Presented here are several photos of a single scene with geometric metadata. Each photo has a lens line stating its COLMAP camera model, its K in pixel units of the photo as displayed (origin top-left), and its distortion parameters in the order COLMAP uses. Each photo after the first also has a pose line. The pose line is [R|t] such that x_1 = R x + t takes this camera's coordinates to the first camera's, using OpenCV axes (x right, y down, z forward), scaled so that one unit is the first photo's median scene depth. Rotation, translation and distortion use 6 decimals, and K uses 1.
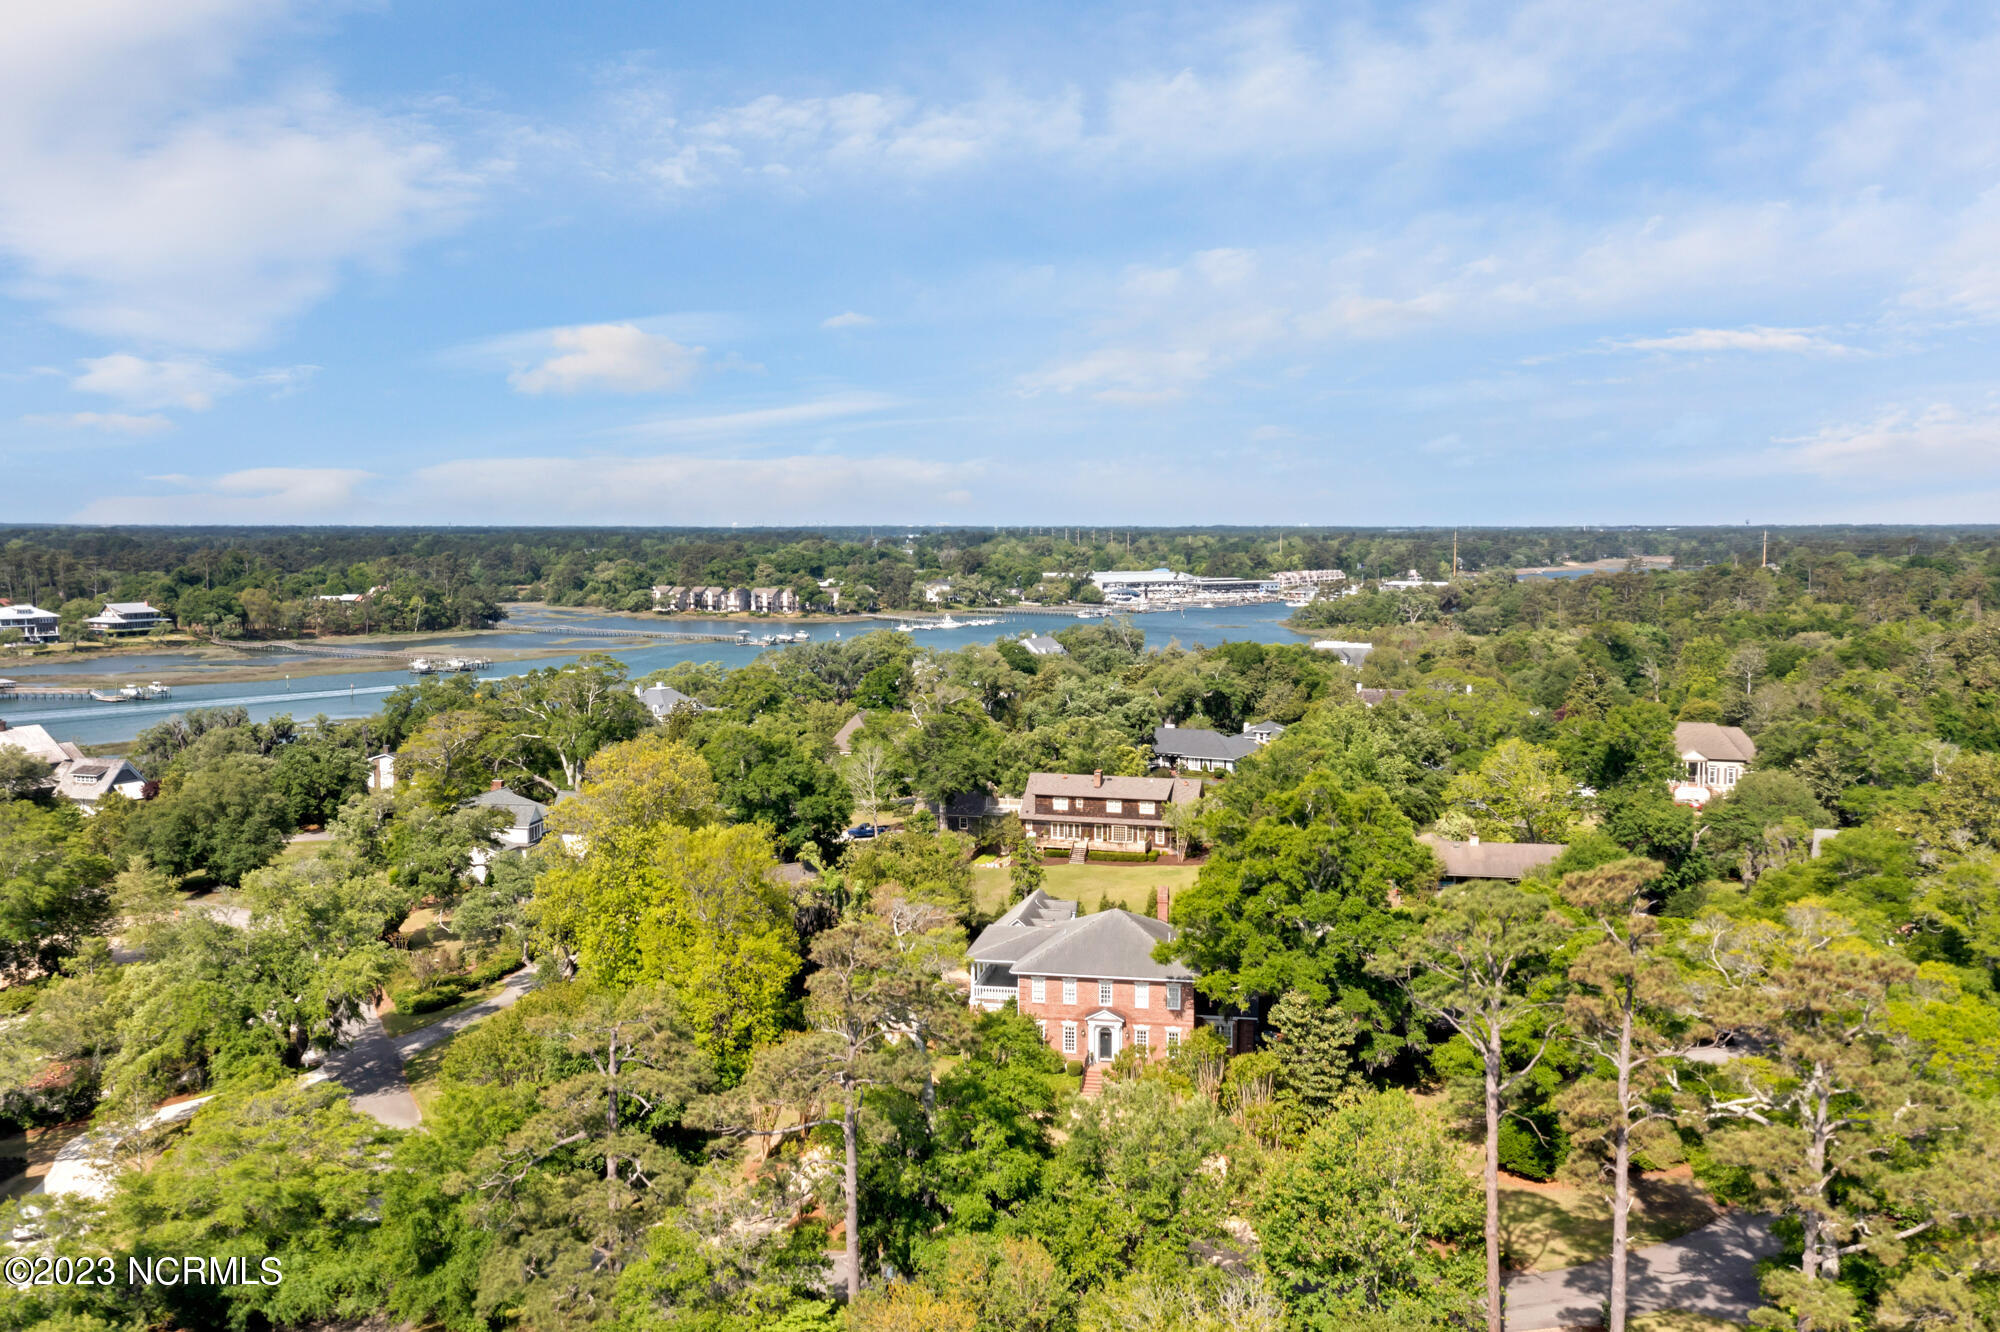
lens RADIAL K [[1679.9, 0, 961.8], [0, 1679.9, 664.0], [0, 0, 1]] dist [0.014662, 0.071883]
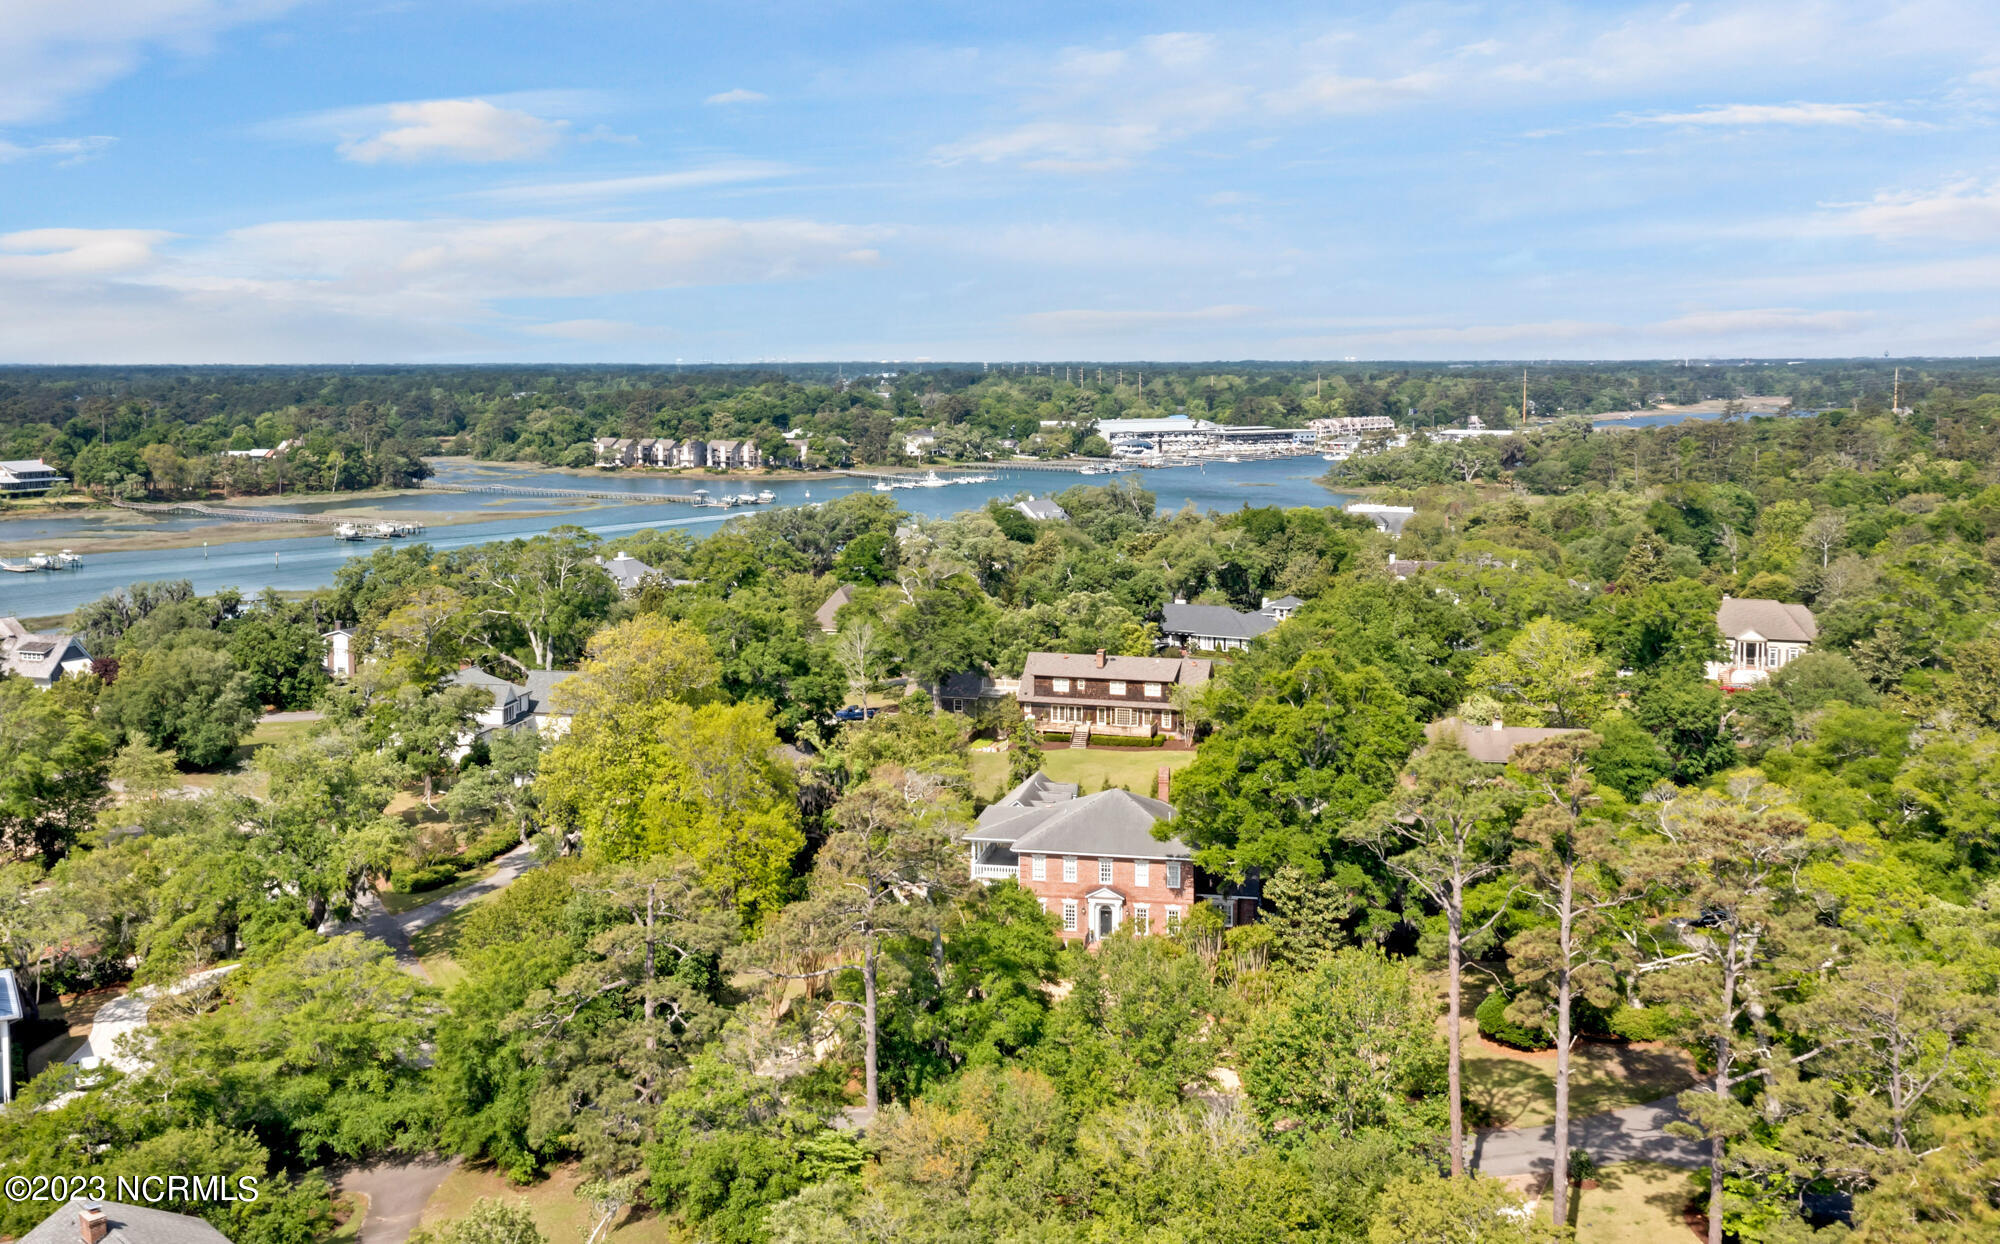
lens RADIAL K [[1529.4, 0, 936.7], [0, 1529.4, 531.8], [0, 0, 1]] dist [-0.000837, 0.075326]
pose [[0.999749, 0.000846, -0.022390, 0.008221], [-0.001150, 0.999908, -0.013545, 0.008841], [0.022377, 0.013567, 0.999658, 0.140148]]
